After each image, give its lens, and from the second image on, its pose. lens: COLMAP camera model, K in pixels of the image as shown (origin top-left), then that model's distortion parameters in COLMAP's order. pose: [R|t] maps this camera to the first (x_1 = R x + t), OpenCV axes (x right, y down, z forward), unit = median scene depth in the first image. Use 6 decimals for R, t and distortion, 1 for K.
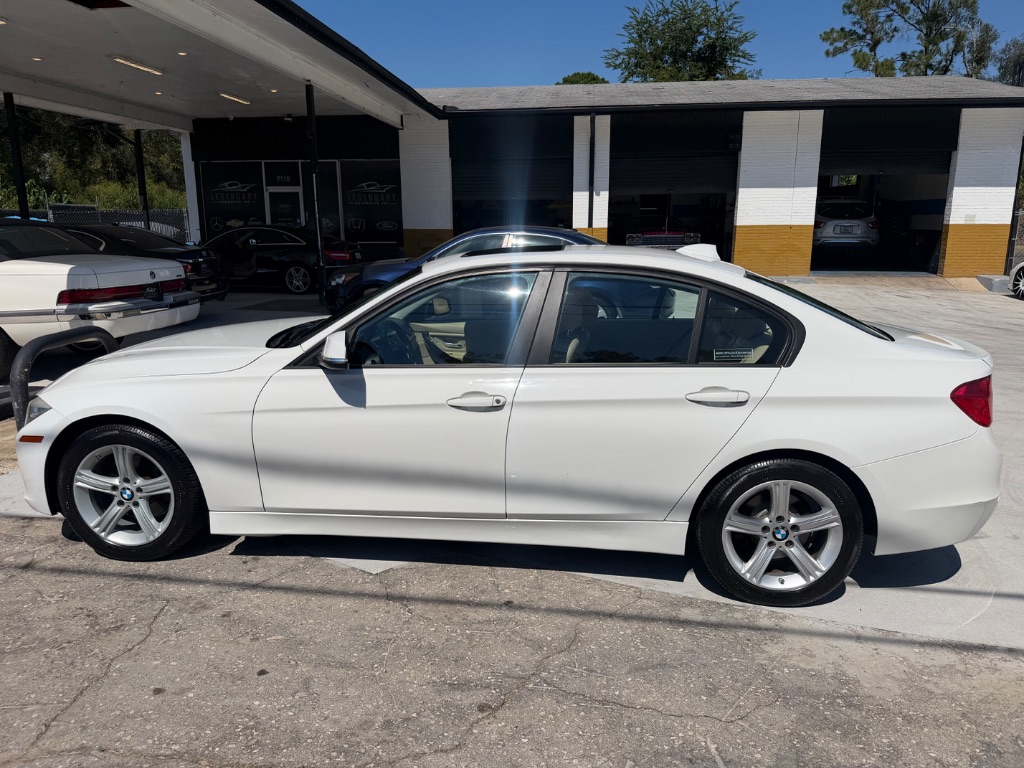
lens RADIAL K [[751.4, 0, 510.2], [0, 751.4, 376.3], [0, 0, 1]] dist [0.038961, -0.060624]
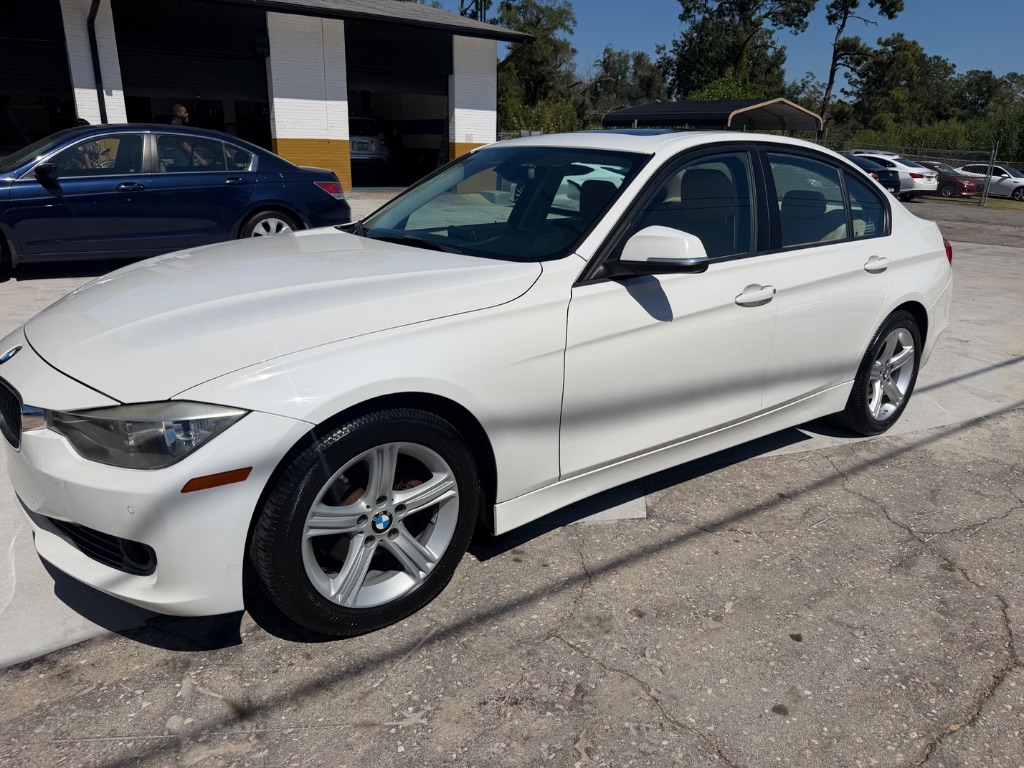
lens RADIAL K [[751.4, 0, 502.9], [0, 751.4, 385.3], [0, 0, 1]] dist [0.038961, -0.060624]
pose [[0.709554, -0.194853, 0.677175, -0.839475], [0.122545, 0.980485, 0.153725, -0.034817], [-0.693914, -0.026091, 0.719585, 0.503819]]
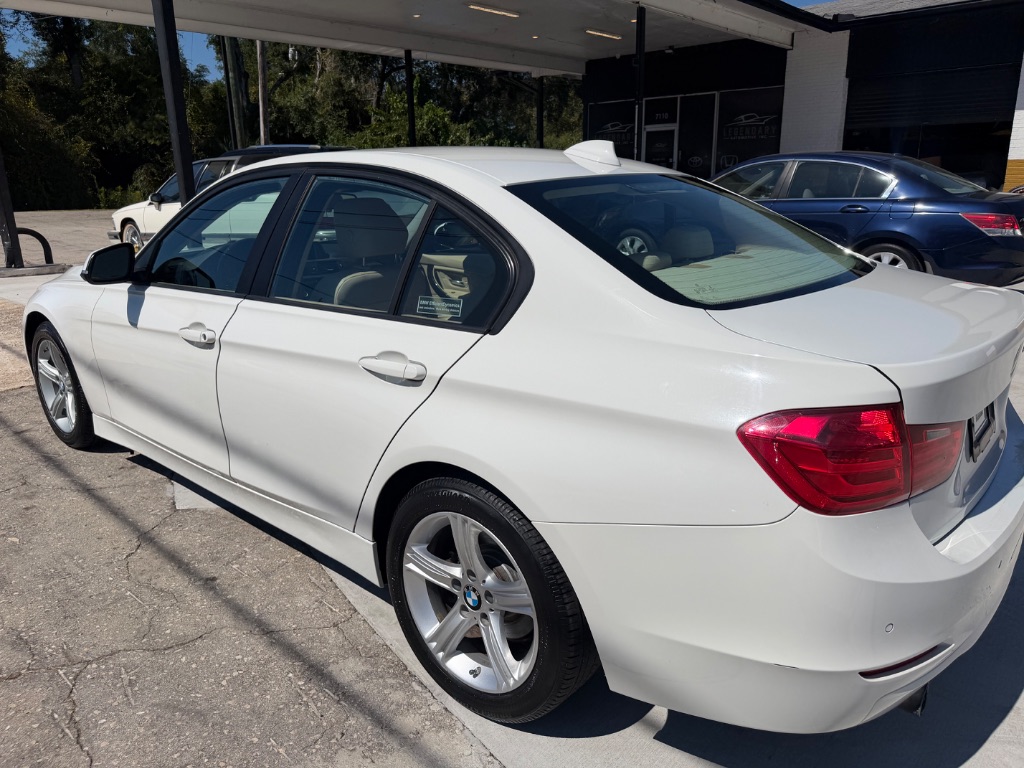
lens RADIAL K [[751.4, 0, 492.8], [0, 751.4, 374.3], [0, 0, 1]] dist [0.038961, -0.060624]
pose [[0.808676, 0.141234, -0.571048, 0.648822], [-0.105030, 0.989818, 0.096070, -0.034406], [0.578802, -0.017713, 0.815276, 0.466106]]
